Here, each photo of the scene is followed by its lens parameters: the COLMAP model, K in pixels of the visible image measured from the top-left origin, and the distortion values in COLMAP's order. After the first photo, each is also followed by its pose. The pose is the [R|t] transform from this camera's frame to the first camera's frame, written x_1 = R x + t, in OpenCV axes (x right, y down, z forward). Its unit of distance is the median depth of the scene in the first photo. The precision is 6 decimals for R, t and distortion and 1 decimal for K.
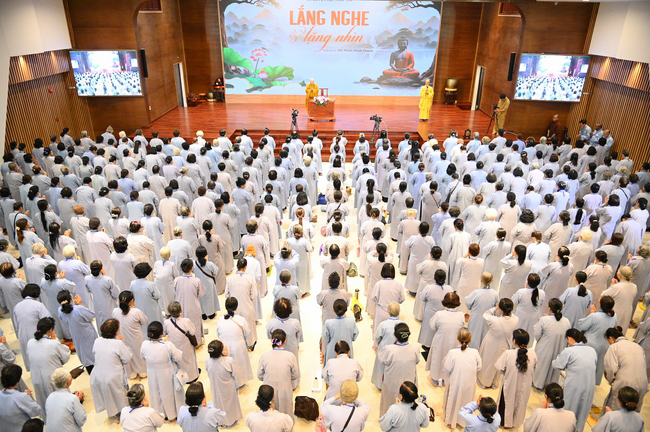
lens RADIAL K [[429.1, 0, 325.0], [0, 429.1, 216.0], [0, 0, 1]] dist [-0.058758, 0.002840]
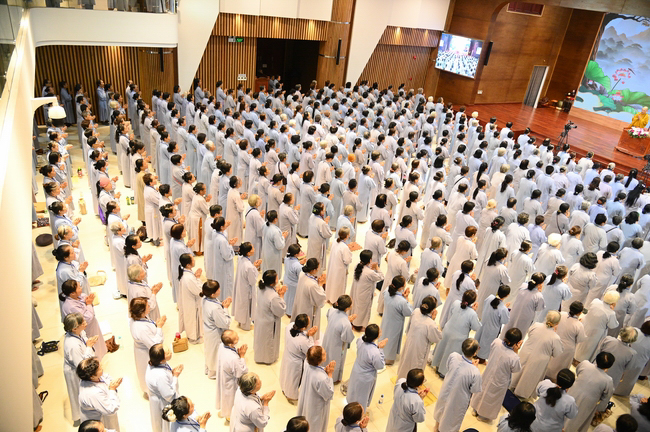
lens RADIAL K [[429.1, 0, 325.0], [0, 429.1, 216.0], [0, 0, 1]] dist [-0.058758, 0.002840]
pose [[0.532941, 0.437258, -0.724416, 0.375456], [-0.447808, 0.872160, 0.196991, 0.004397], [0.717943, 0.219414, 0.660617, -0.001562]]
